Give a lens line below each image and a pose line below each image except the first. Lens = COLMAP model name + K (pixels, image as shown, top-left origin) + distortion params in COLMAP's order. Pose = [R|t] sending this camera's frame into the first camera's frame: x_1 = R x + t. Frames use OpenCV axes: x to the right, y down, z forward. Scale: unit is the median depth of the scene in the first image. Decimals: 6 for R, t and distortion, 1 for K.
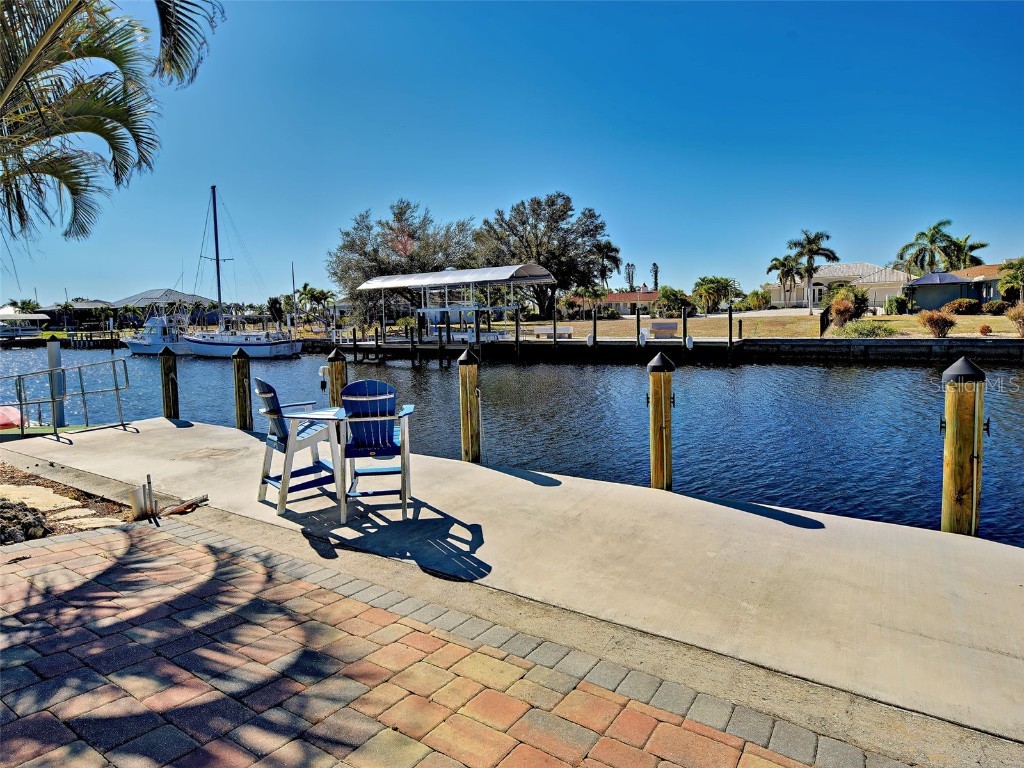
lens RADIAL K [[547.2, 0, 512.0], [0, 547.2, 384.0], [0, 0, 1]] dist [-0.001421, -0.001093]
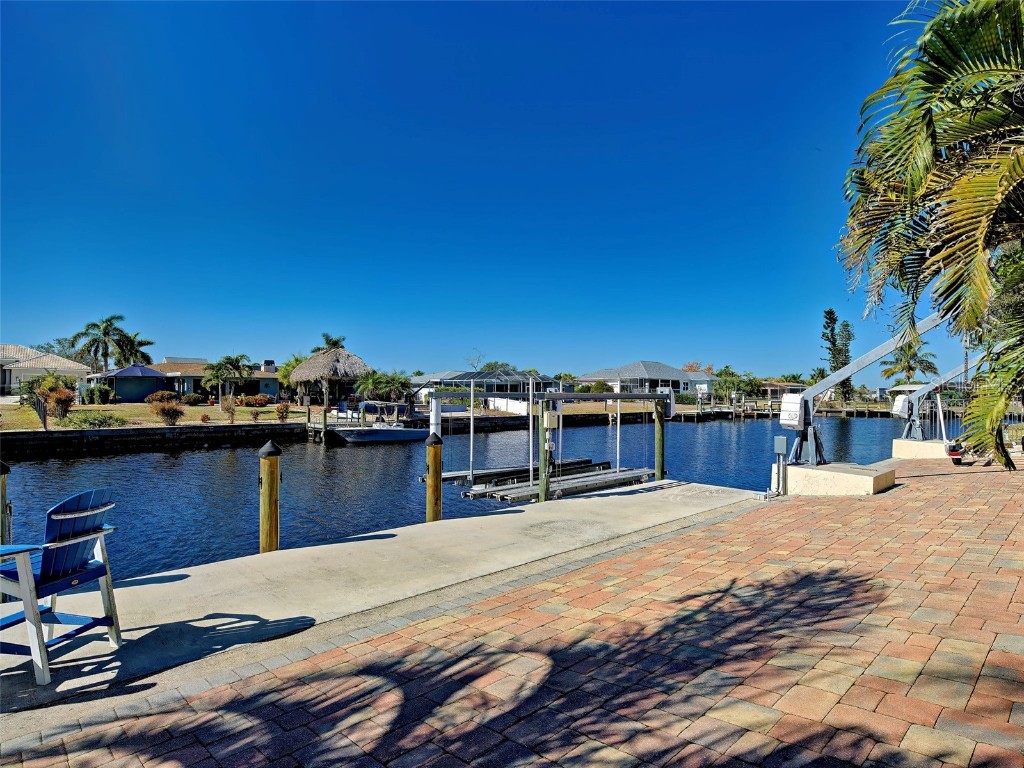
lens RADIAL K [[547.2, 0, 512.0], [0, 547.2, 384.0], [0, 0, 1]] dist [-0.001421, -0.001093]
pose [[0.276295, 0.045015, 0.960018, -0.946279], [0.110935, 0.990732, -0.078382, -0.032628], [-0.954649, 0.128157, 0.268740, 0.121356]]
